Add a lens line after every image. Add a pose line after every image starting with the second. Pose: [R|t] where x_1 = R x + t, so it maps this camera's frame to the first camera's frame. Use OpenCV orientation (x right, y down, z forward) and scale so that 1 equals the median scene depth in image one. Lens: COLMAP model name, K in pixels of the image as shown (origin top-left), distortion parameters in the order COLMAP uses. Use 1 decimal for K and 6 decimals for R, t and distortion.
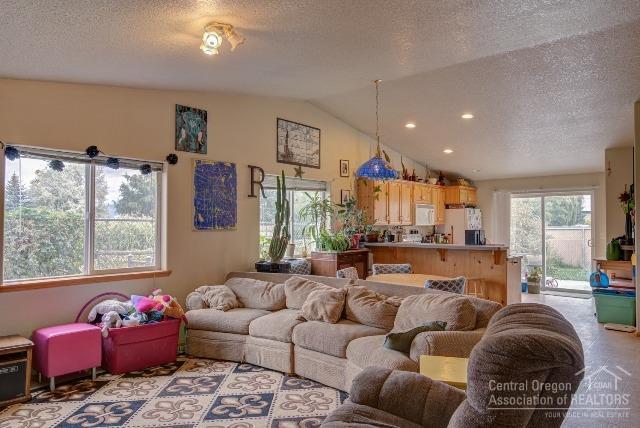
lens RADIAL K [[455.2, 0, 319.0], [0, 455.2, 215.0], [0, 0, 1]] dist [-0.001036, -0.004746]
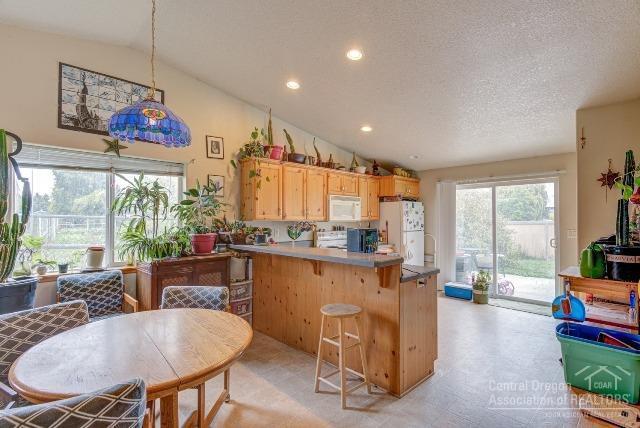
lens RADIAL K [[319.0, 0, 321.5], [0, 319.0, 216.2], [0, 0, 1]] dist [-0.003219, -0.000255]
pose [[0.995694, -0.002280, -0.092674, 0.268770], [0.003217, 0.999945, 0.009960, 0.008748], [0.092646, -0.010215, 0.995647, 0.449665]]
